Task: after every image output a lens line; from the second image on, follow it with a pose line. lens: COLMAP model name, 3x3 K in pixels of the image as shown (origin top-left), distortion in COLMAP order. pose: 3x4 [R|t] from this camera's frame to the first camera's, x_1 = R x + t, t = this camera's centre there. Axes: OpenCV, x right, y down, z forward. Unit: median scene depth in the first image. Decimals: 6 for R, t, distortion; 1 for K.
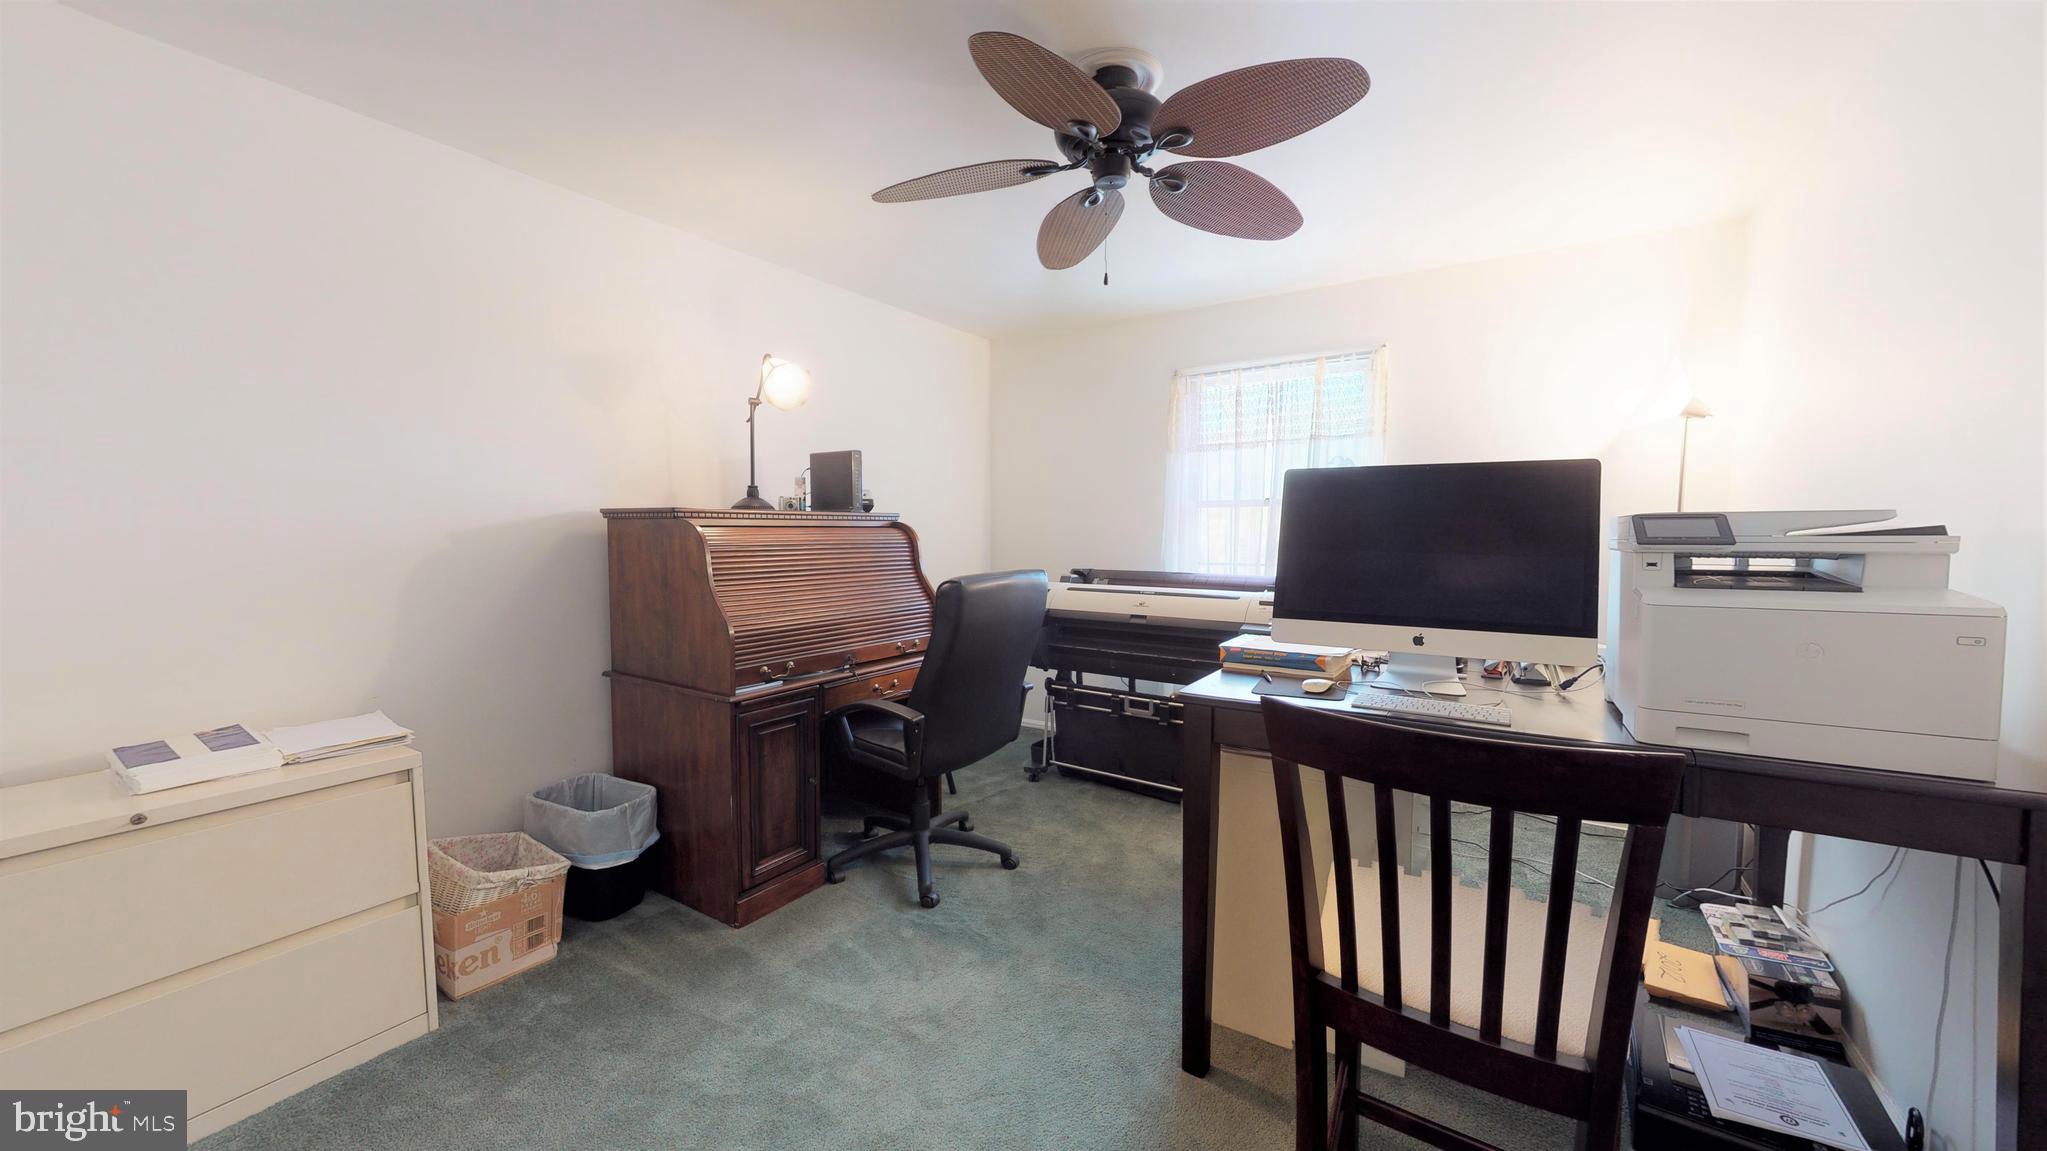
lens RADIAL K [[750.6, 0, 1023.4], [0, 750.6, 578.2], [0, 0, 1]] dist [0.000242, -0.000058]
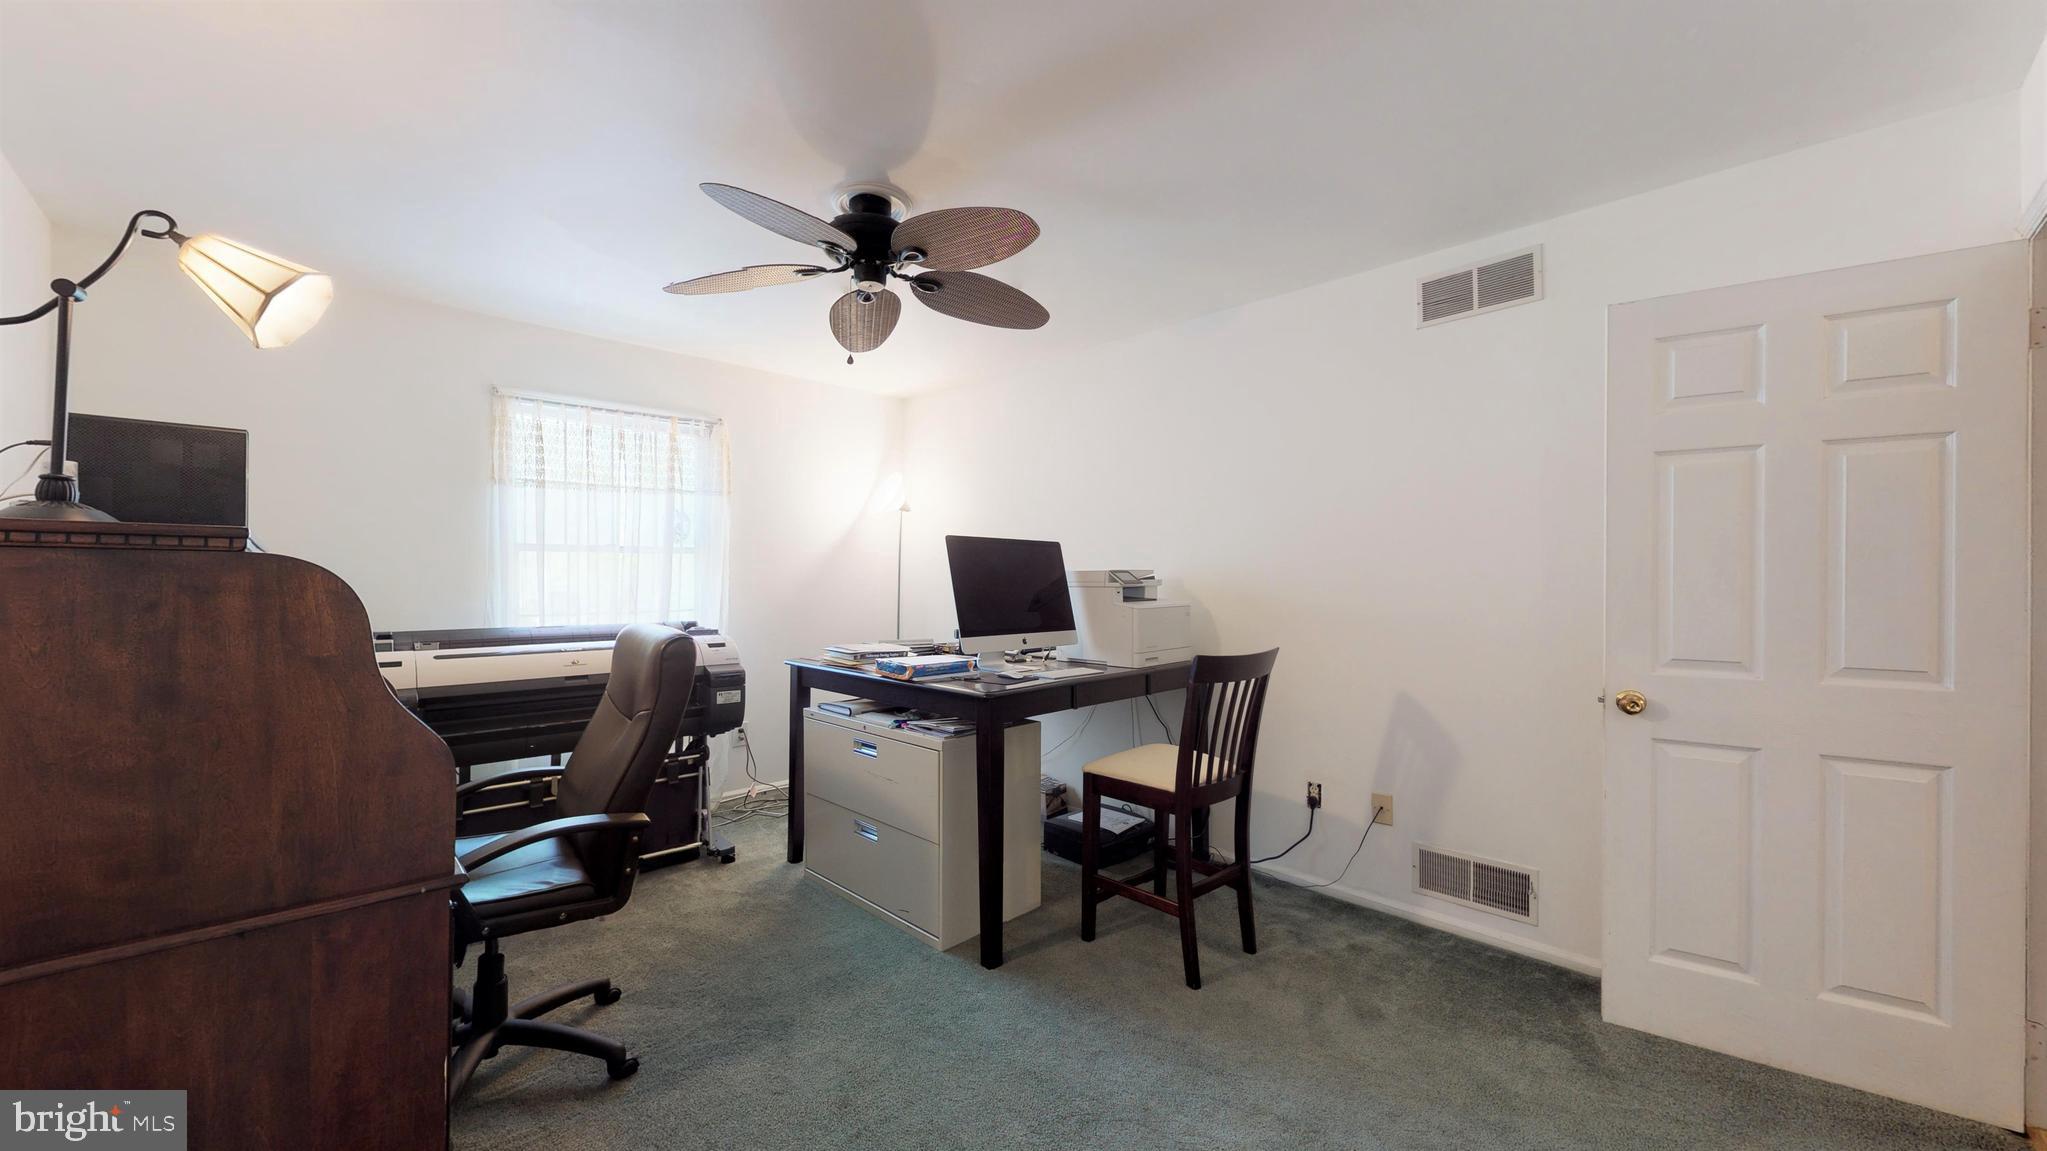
lens RADIAL K [[750.6, 0, 1023.4], [0, 750.6, 578.2], [0, 0, 1]] dist [0.000242, -0.000058]
pose [[0.232326, 0.000604, 0.972638, -0.686106], [0.063516, 0.997856, -0.015792, -0.020222], [-0.970562, 0.065447, 0.231789, 0.362180]]
